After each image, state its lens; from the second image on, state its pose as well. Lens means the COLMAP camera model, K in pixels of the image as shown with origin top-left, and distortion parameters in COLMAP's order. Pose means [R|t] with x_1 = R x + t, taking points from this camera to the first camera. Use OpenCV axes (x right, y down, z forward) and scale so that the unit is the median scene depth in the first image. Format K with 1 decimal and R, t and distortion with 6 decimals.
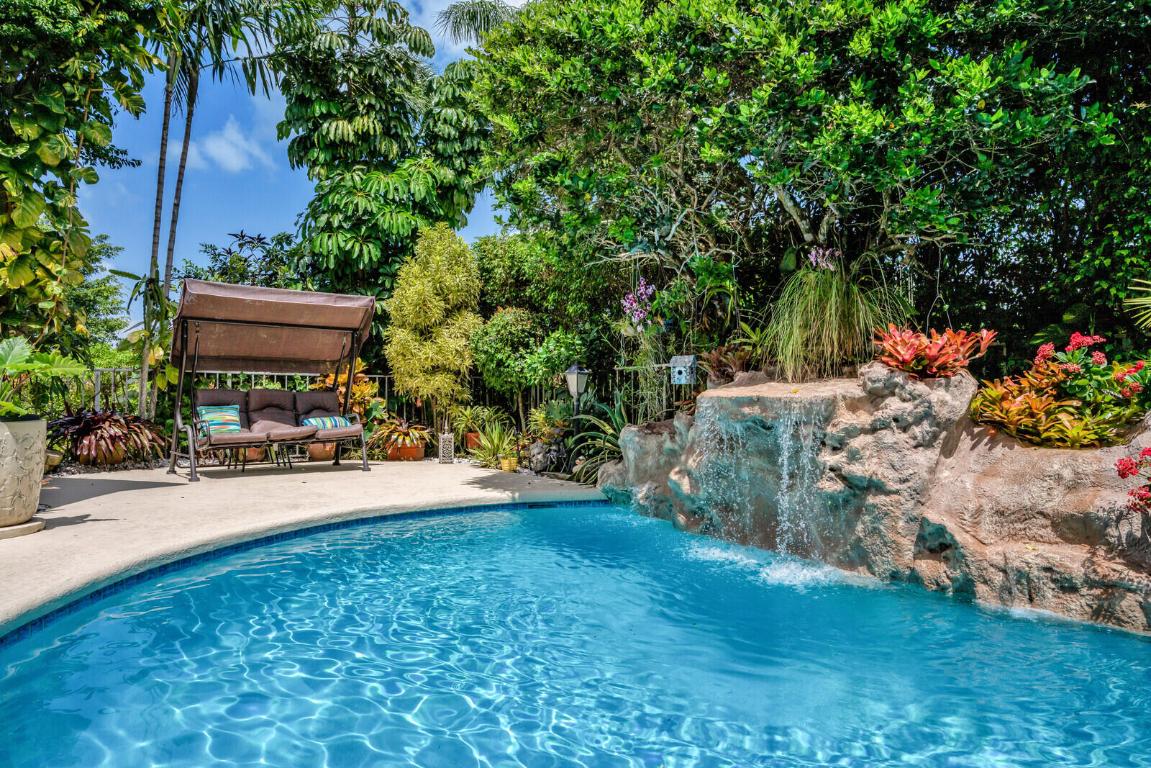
lens RADIAL K [[703.6, 0, 575.5], [0, 703.6, 384.0], [0, 0, 1]] dist [0.001648, 0.002609]
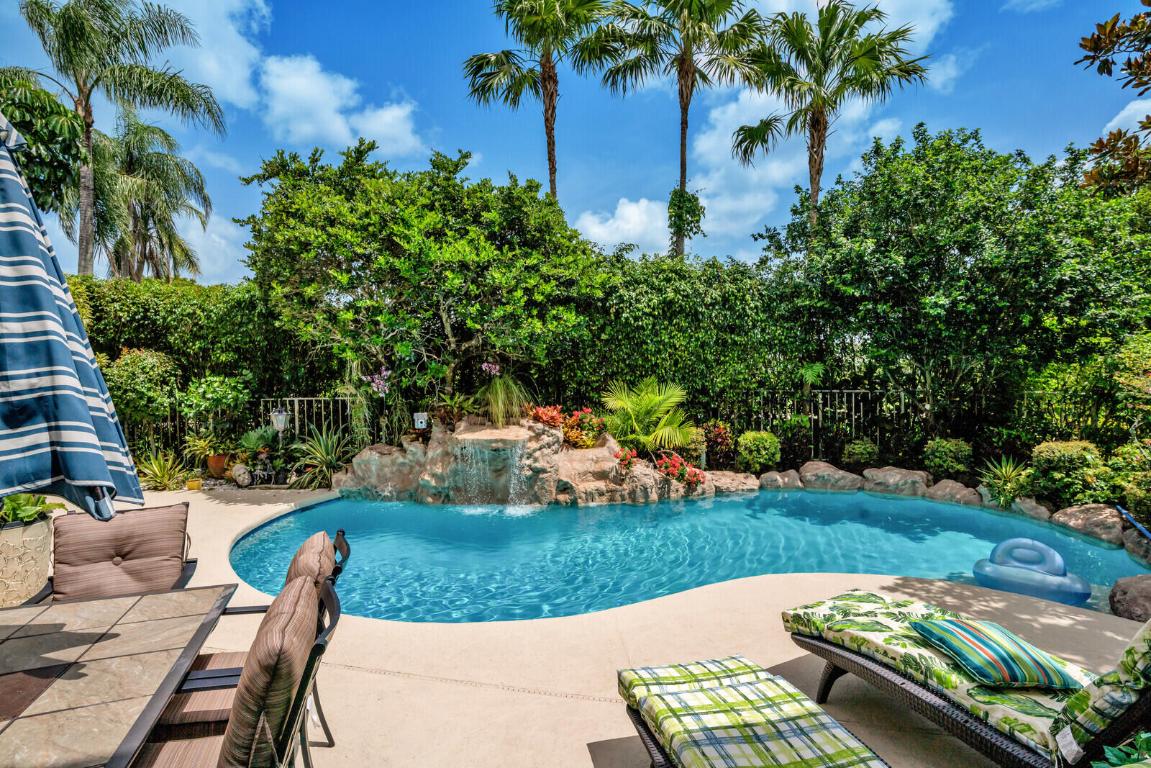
lens RADIAL K [[547.9, 0, 575.5], [0, 547.9, 384.0], [0, 0, 1]] dist [-0.049881, 0.000306]
pose [[0.553176, -0.013217, 0.832959, -0.604712], [-0.011075, 0.999669, 0.023217, -0.113380], [-0.832991, -0.022068, 0.552847, -0.108527]]
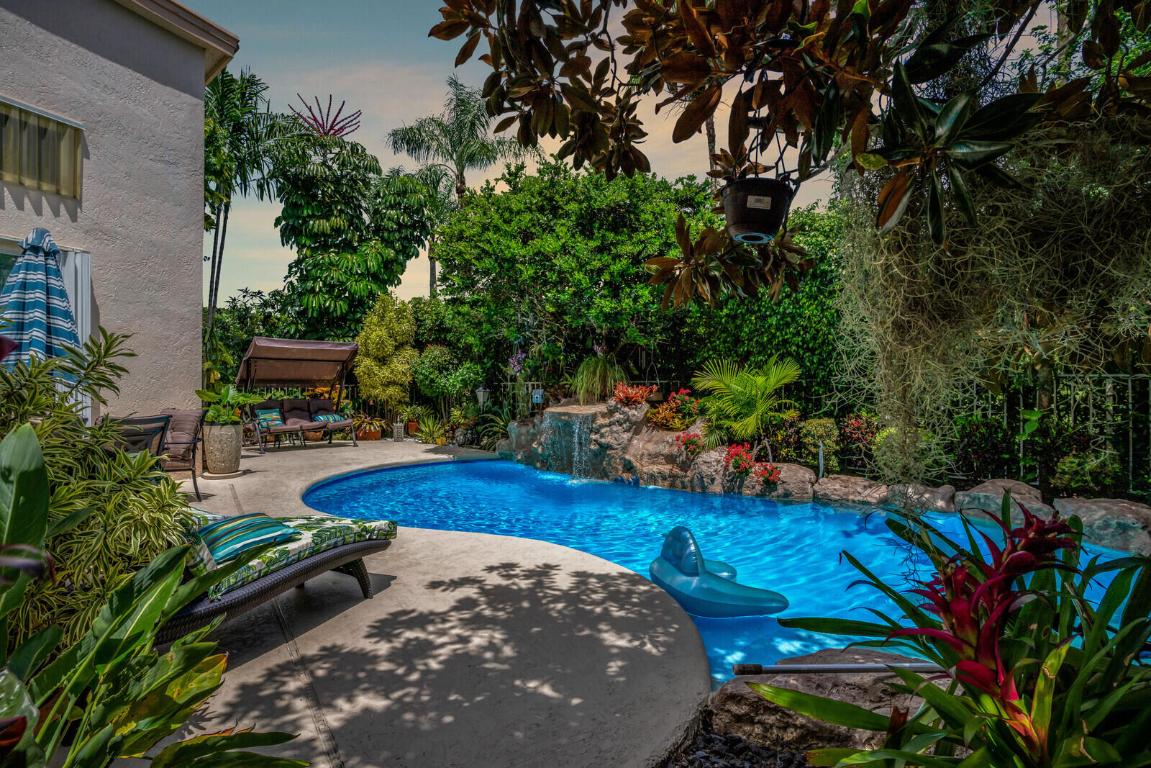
lens RADIAL K [[590.9, 0, 575.5], [0, 590.9, 384.0], [0, 0, 1]] dist [-0.034227, 0.000338]
pose [[0.979780, 0.000817, 0.200077, -0.071782], [-0.004704, 0.999809, 0.018951, -0.066513], [-0.200023, -0.019509, 0.979597, -0.577296]]
